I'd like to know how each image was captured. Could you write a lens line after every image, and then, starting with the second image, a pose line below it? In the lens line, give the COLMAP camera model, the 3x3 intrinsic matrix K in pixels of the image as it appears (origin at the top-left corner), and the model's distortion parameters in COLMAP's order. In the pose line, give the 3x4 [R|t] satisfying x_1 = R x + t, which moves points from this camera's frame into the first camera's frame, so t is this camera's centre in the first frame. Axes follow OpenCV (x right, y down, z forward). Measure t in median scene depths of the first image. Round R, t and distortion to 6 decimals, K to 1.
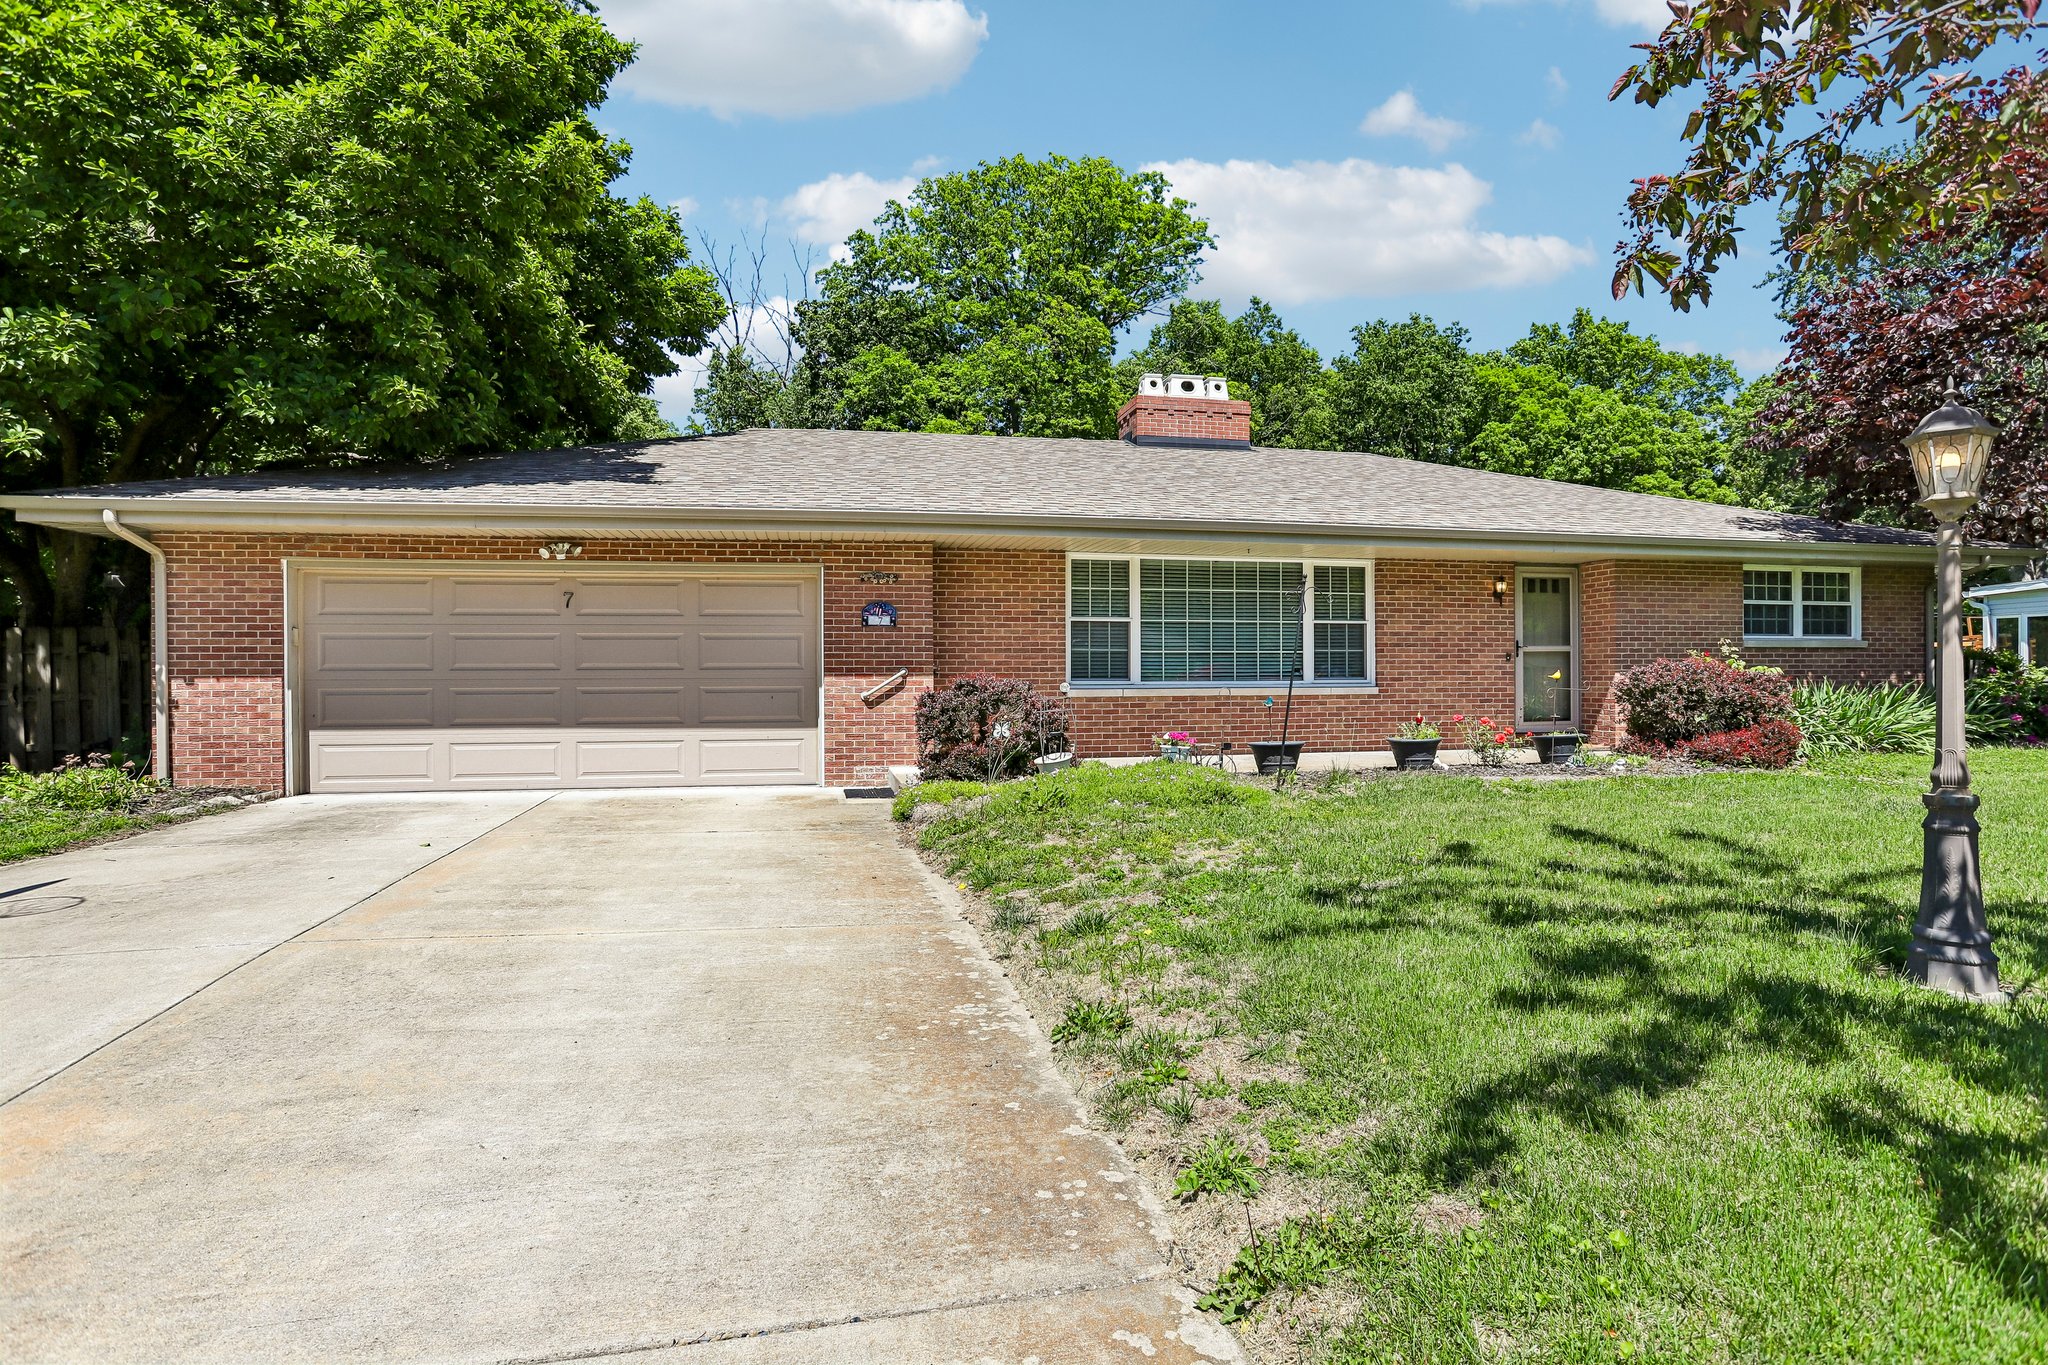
lens RADIAL K [[1023.3, 0, 1009.7], [0, 1023.3, 681.8], [0, 0, 1]] dist [-0.074941, 0.036616]
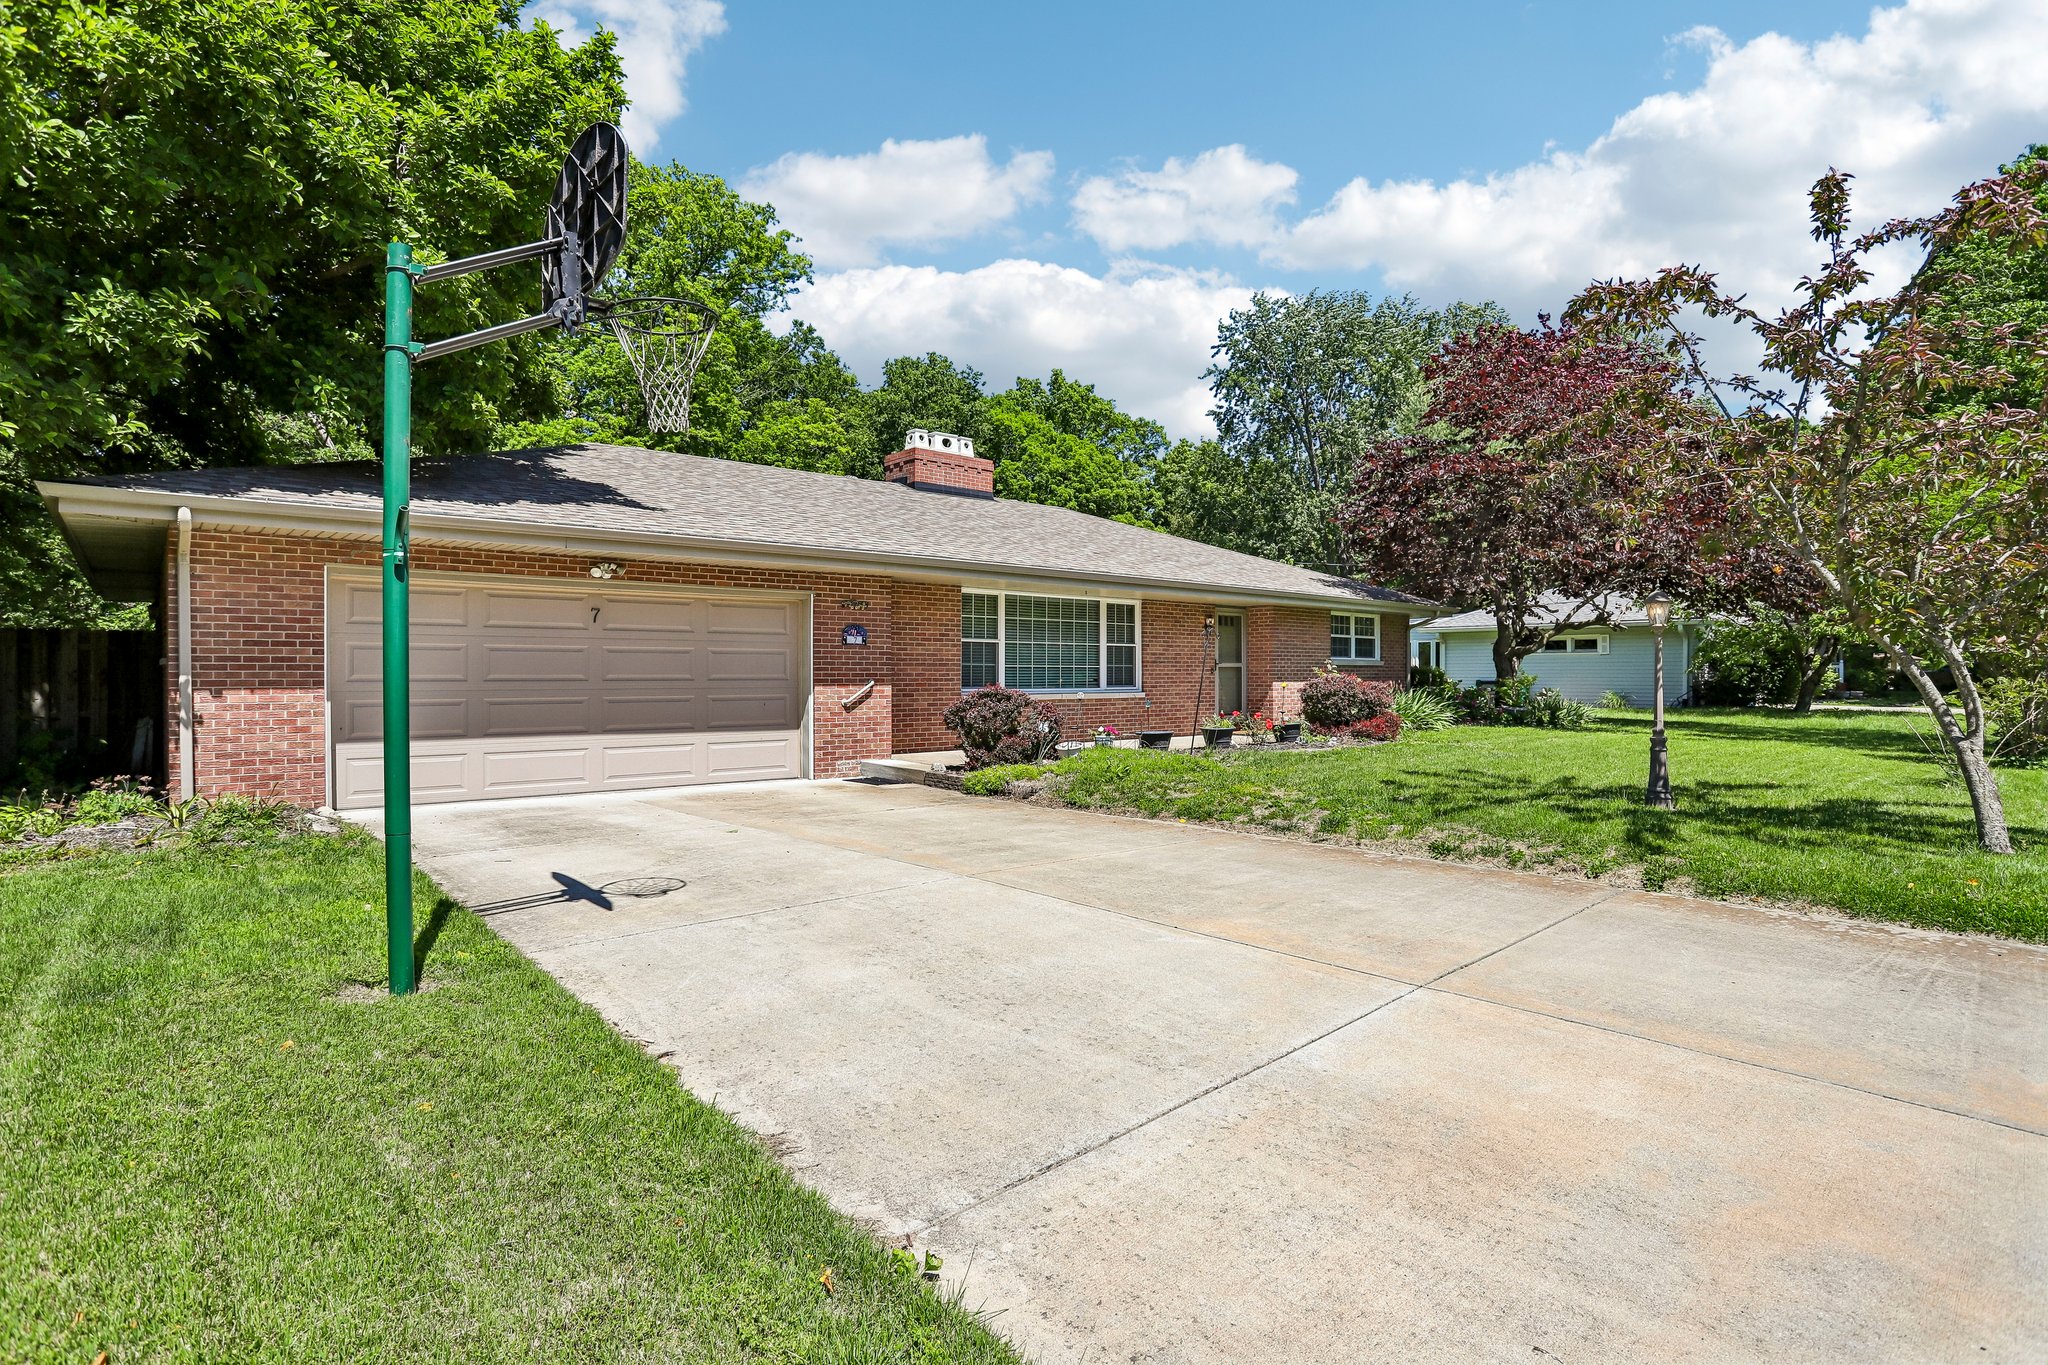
lens RADIAL K [[1023.3, 0, 1009.7], [0, 1023.3, 681.8], [0, 0, 1]] dist [-0.074941, 0.036616]
pose [[0.868283, 0.000272, 0.496069, -0.567697], [-0.000081, 1.000000, -0.000405, -0.009864], [-0.496069, 0.000312, 0.868283, -0.142061]]
